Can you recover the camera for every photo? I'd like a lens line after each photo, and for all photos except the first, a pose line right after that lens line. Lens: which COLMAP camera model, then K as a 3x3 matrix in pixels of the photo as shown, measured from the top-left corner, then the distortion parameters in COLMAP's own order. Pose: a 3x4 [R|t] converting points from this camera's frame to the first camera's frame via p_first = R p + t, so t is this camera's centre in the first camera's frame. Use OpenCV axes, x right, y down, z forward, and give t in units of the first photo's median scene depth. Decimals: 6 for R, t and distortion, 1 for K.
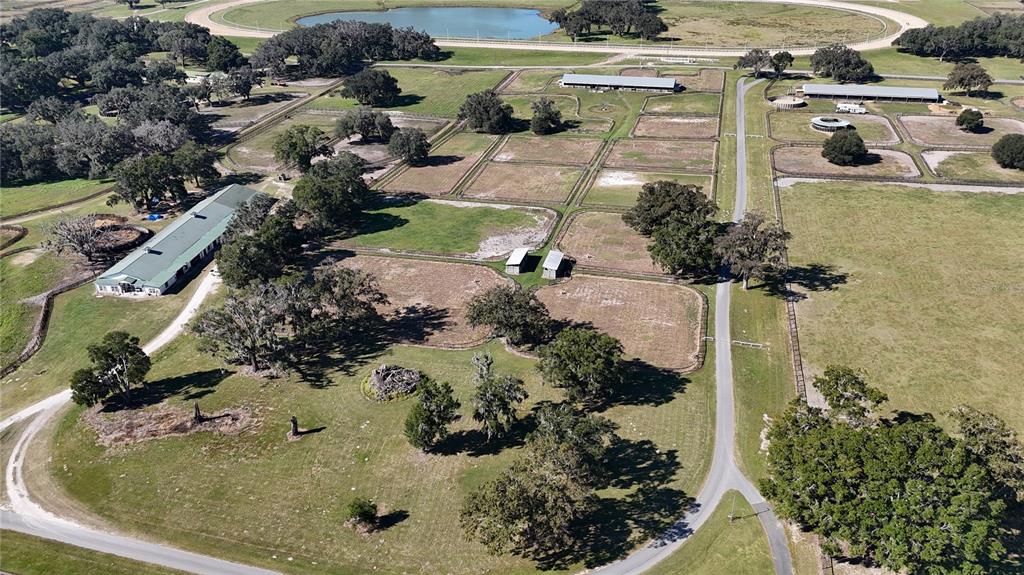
lens RADIAL K [[752.7, 0, 513.3], [0, 752.7, 288.5], [0, 0, 1]] dist [0.074819, -0.067104]
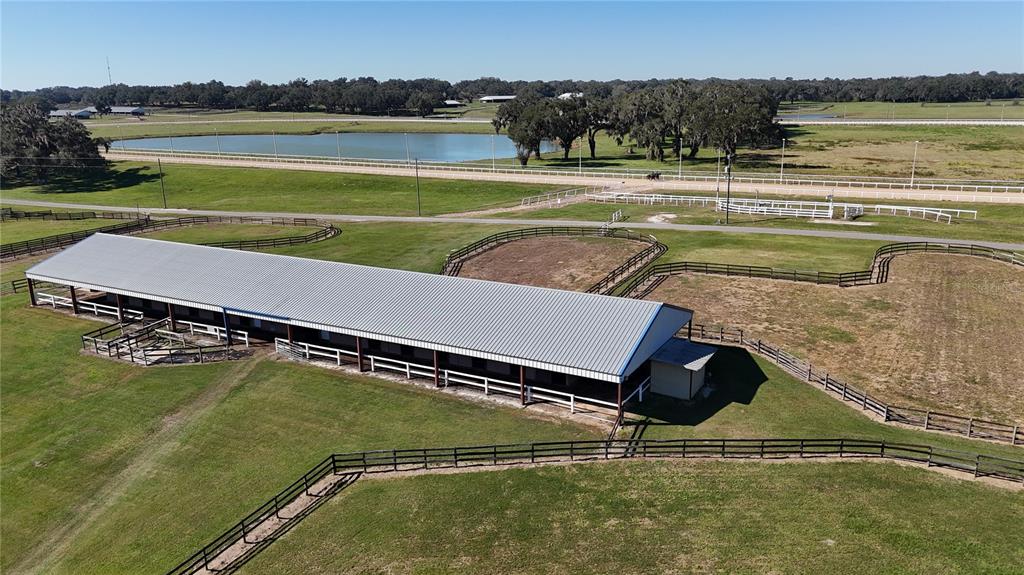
lens RADIAL K [[751.1, 0, 513.2], [0, 751.1, 286.6], [0, 0, 1]] dist [0.084077, -0.084423]
pose [[0.972812, 0.054959, -0.224982, 0.351333], [-0.103700, 0.971979, -0.210958, -0.404401], [0.207083, 0.228553, 0.951252, 1.413901]]
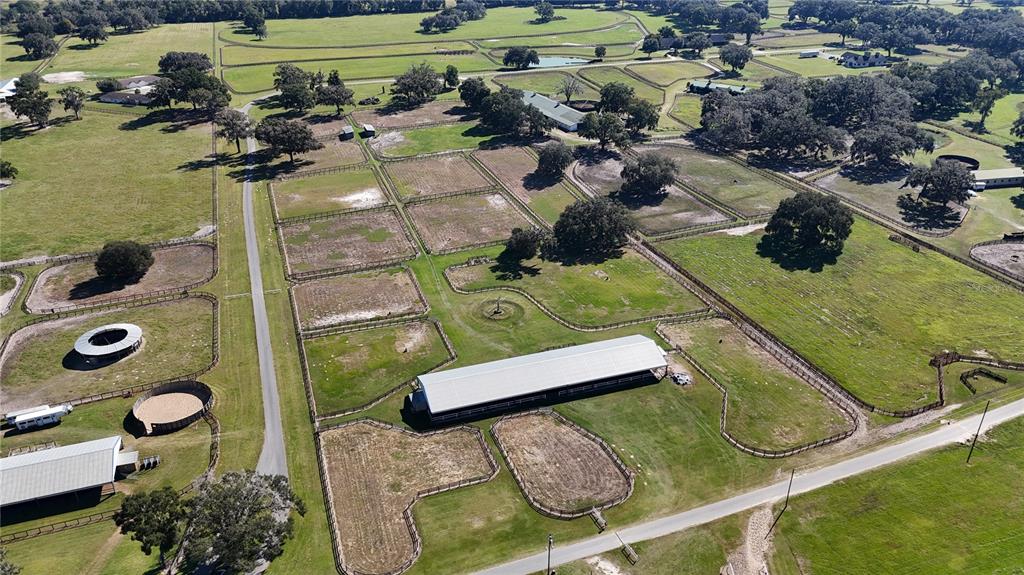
lens RADIAL K [[751.1, 0, 513.2], [0, 751.1, 286.6], [0, 0, 1]] dist [0.084077, -0.084423]
pose [[-0.828530, 0.268711, -0.491256, 0.595775], [-0.247454, 0.611300, 0.751718, -1.050667], [0.502300, 0.744384, -0.439986, 1.897331]]
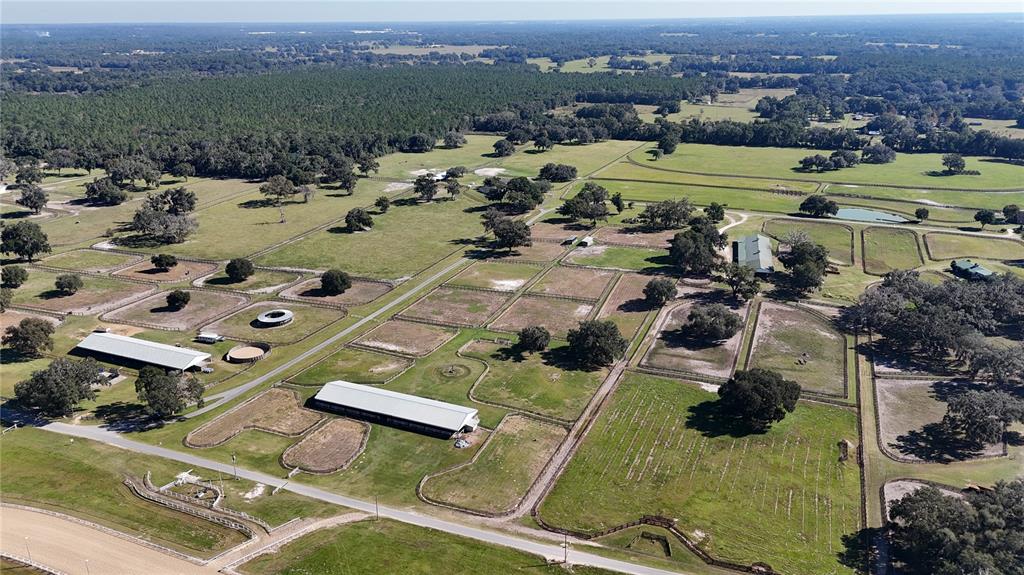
lens RADIAL K [[751.1, 0, 513.2], [0, 751.1, 286.6], [0, 0, 1]] dist [0.084077, -0.084423]
pose [[-0.987455, -0.036099, 0.153717, -0.104795], [0.088011, 0.682429, 0.725634, -1.353428], [-0.131096, 0.730060, -0.670691, 2.240148]]
